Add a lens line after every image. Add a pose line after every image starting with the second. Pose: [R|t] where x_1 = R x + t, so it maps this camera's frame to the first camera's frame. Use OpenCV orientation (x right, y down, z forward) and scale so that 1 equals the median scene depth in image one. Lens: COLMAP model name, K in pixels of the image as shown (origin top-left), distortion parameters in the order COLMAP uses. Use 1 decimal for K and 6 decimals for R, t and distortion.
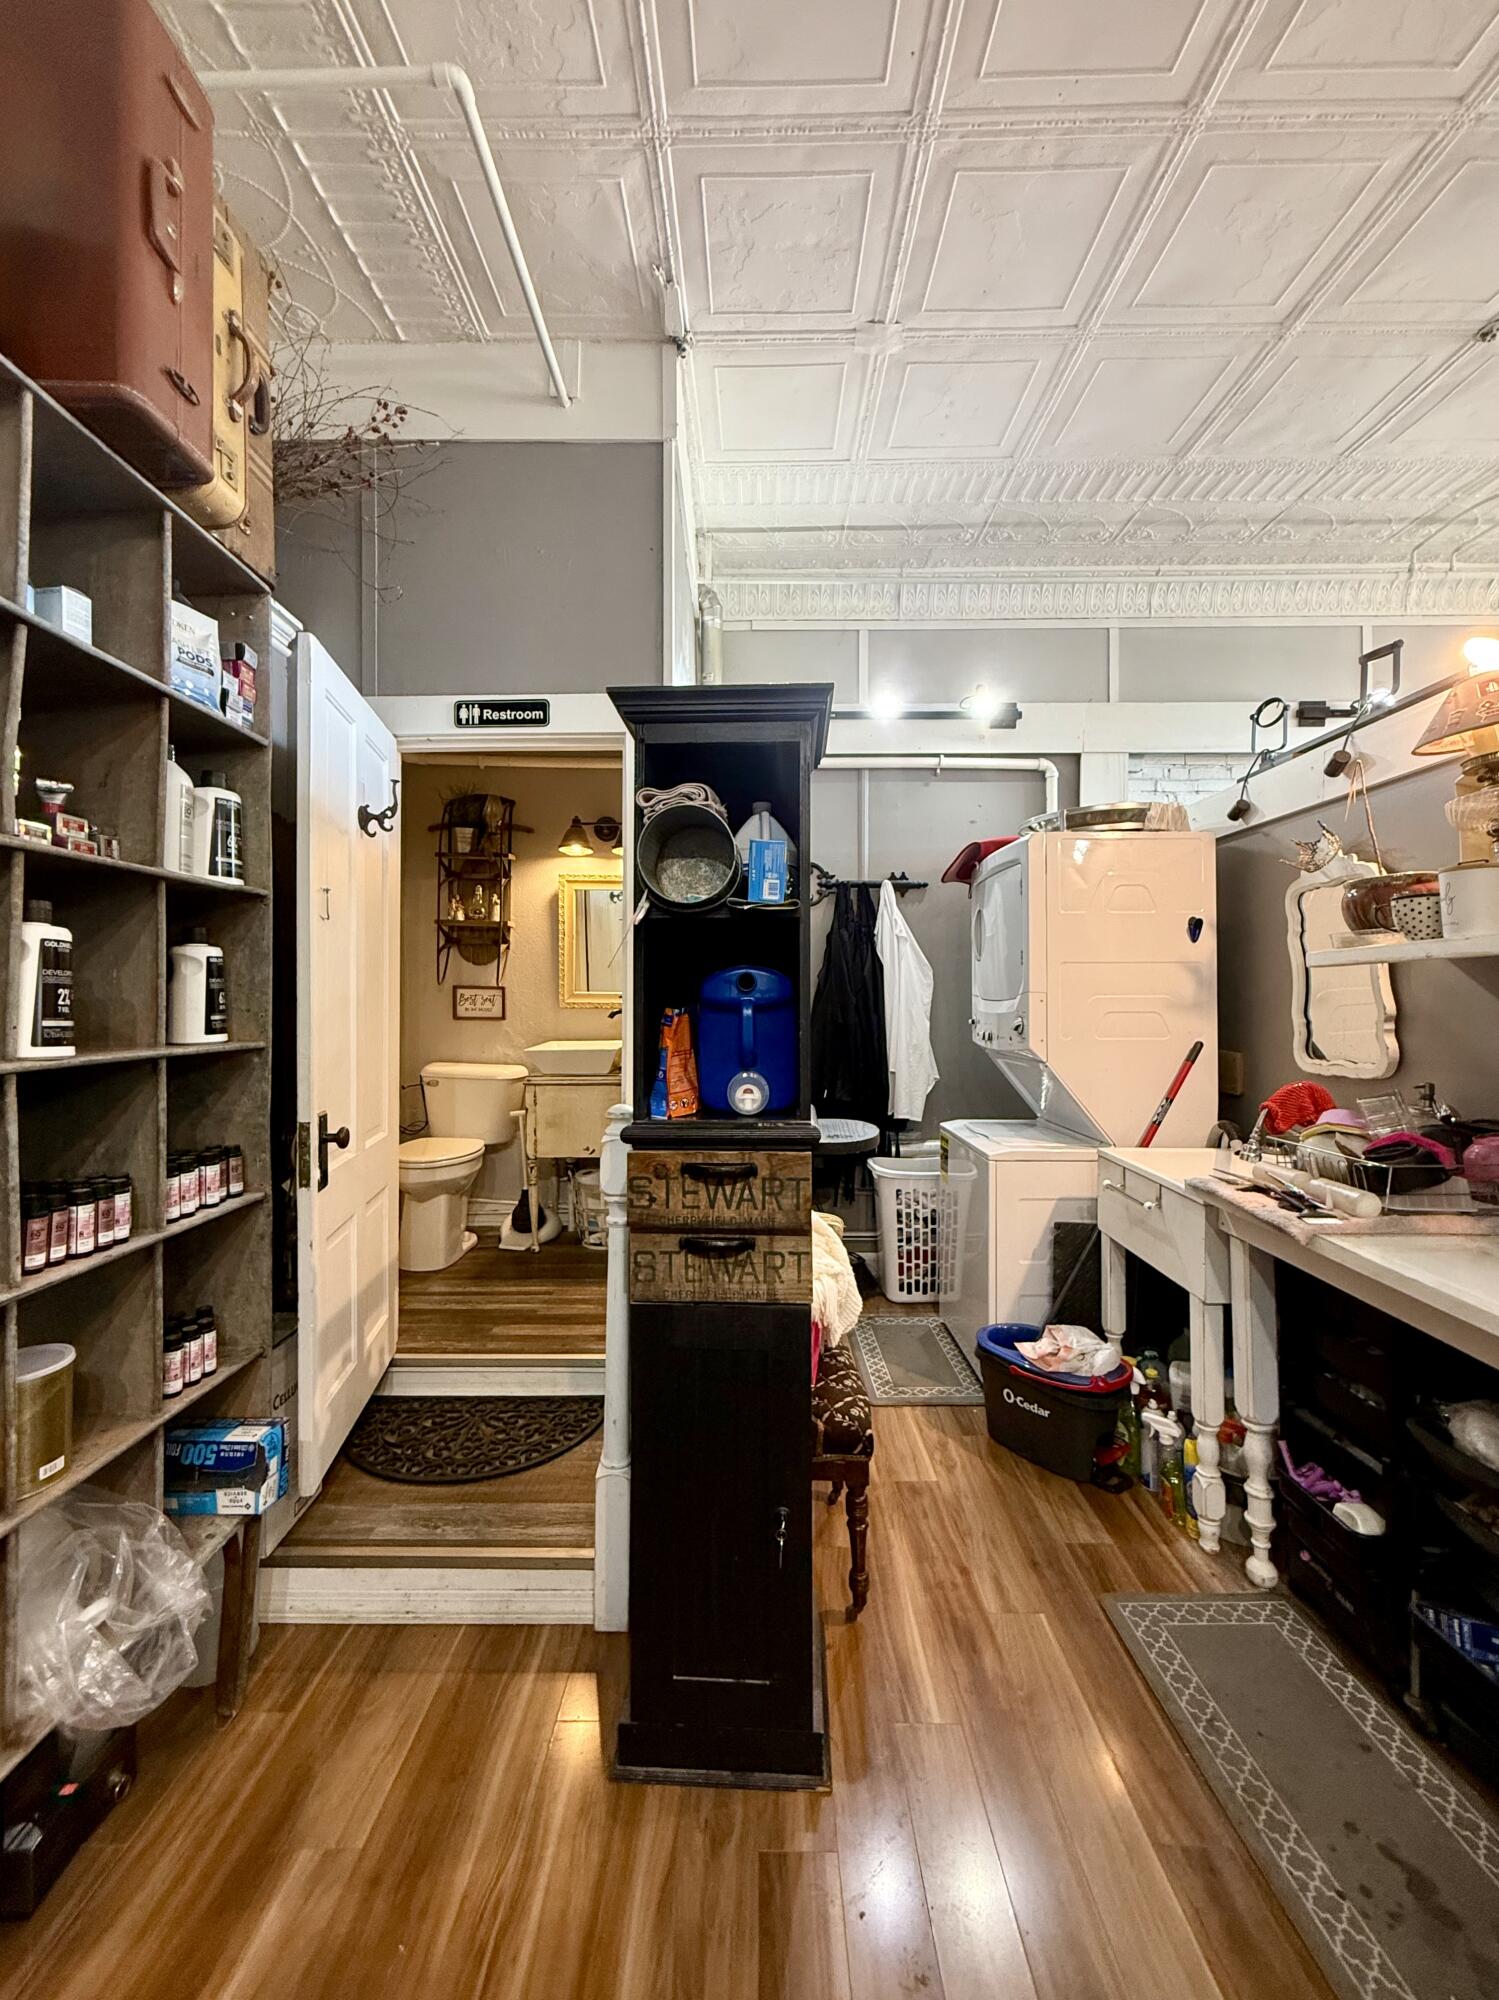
lens RADIAL K [[796.6, 0, 743.7], [0, 796.6, 992.6], [0, 0, 1]] dist [0.000181, -0.000145]
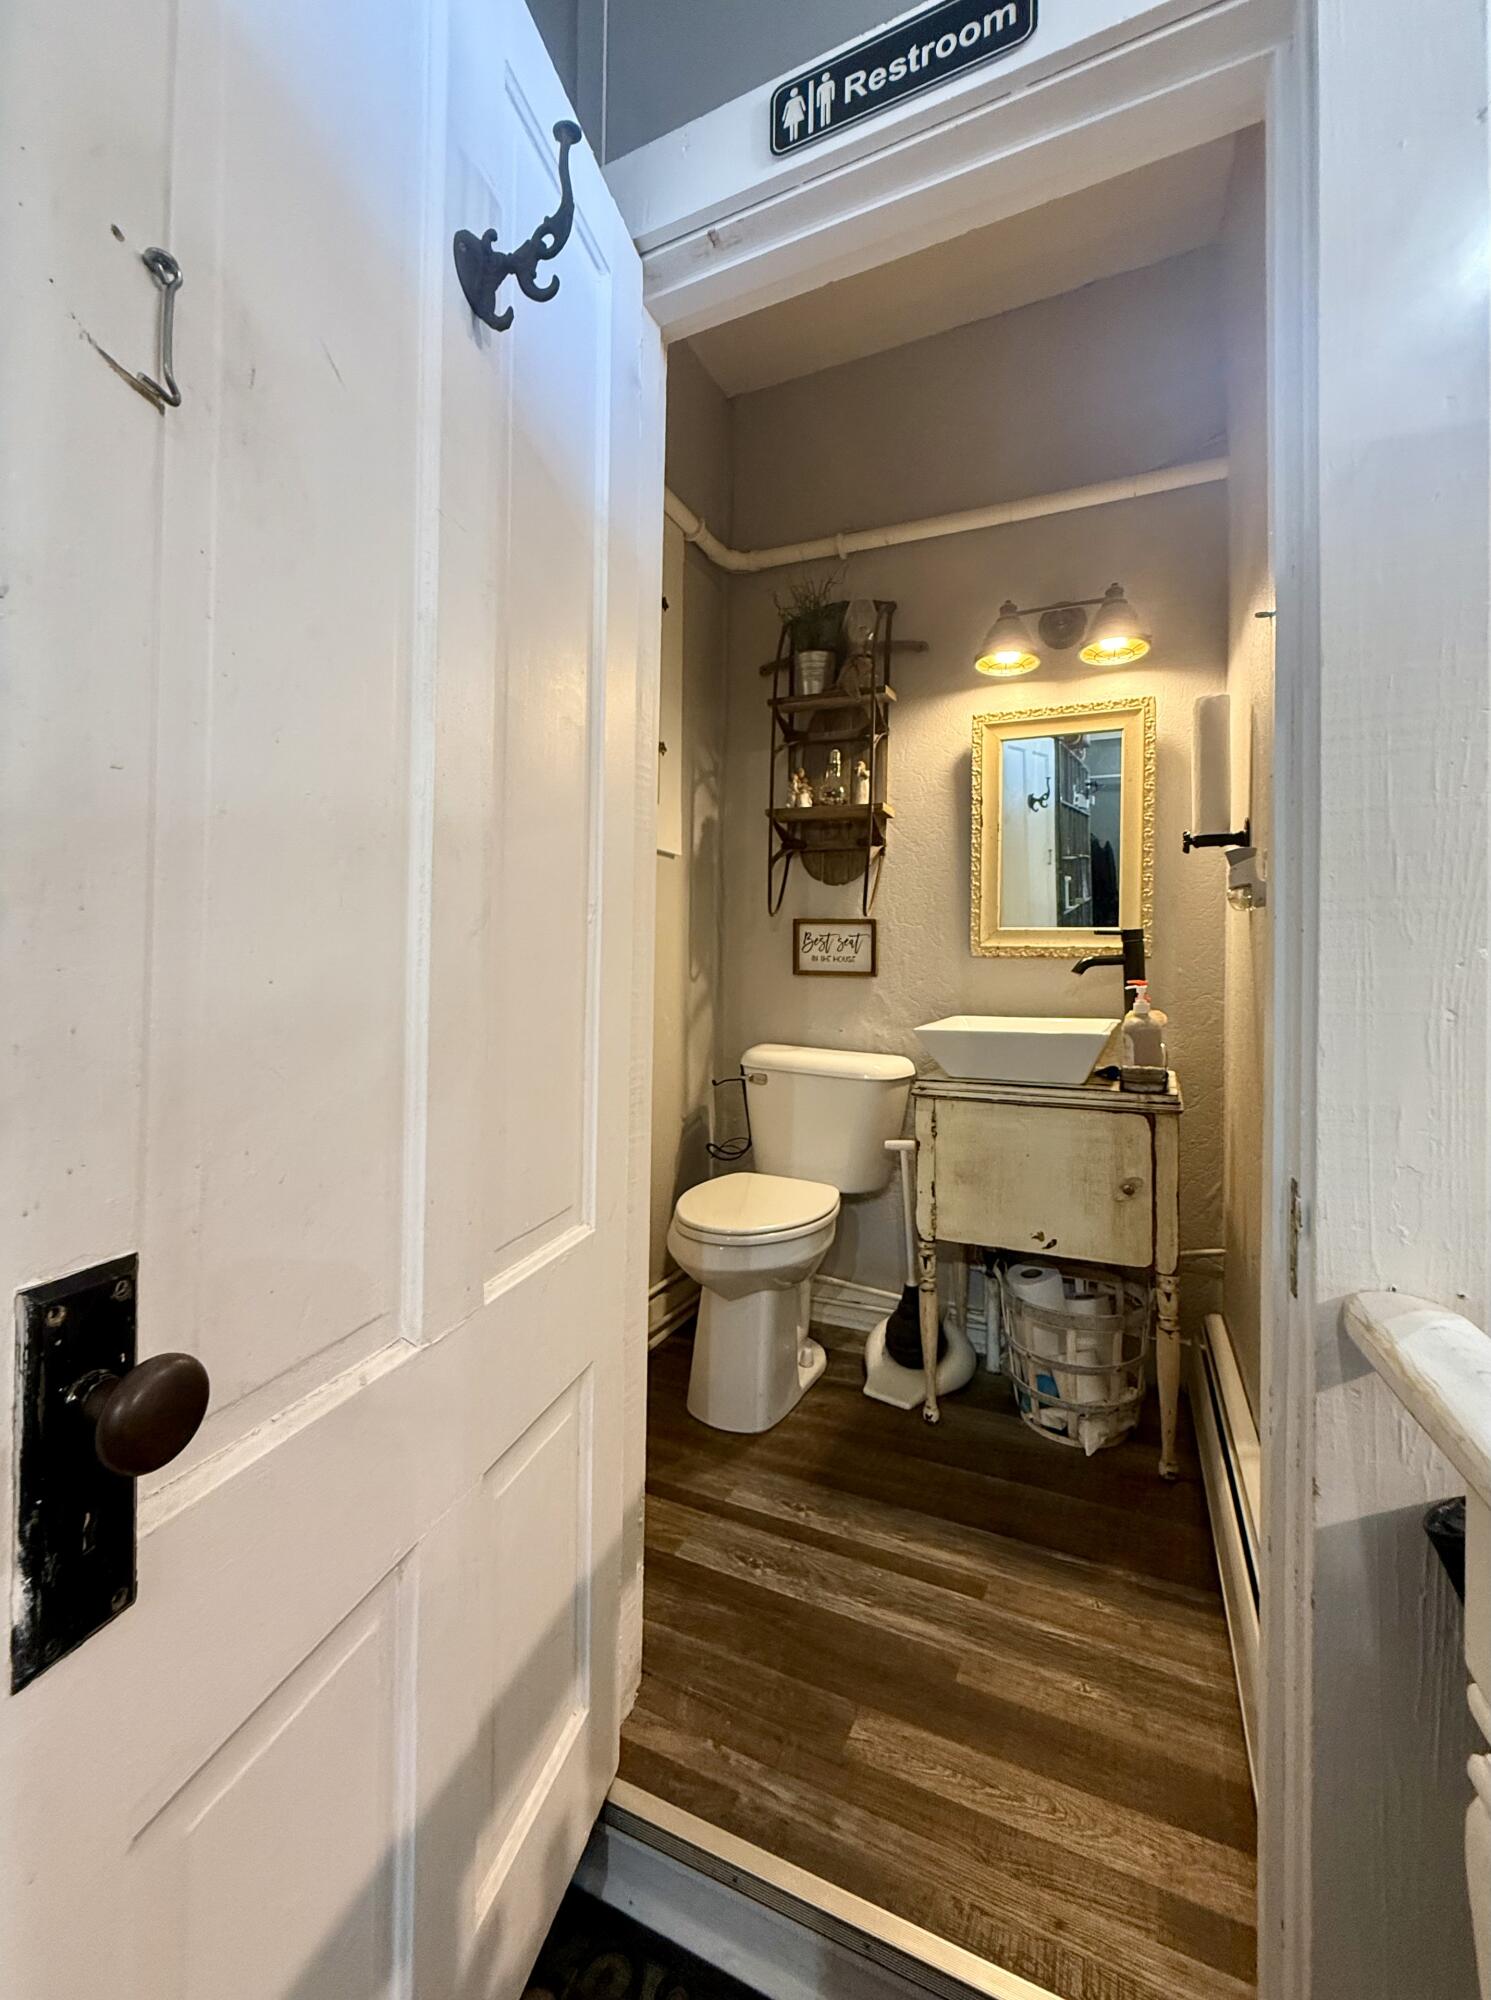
lens RADIAL K [[806.3, 0, 746.6], [0, 806.3, 977.0], [0, 0, 1]] dist [0.000978, 0.000209]
pose [[0.906176, 0.011253, -0.422752, -0.138449], [-0.009117, 0.999933, 0.007074, 0.032011], [0.422803, -0.002556, 0.906218, 0.432434]]
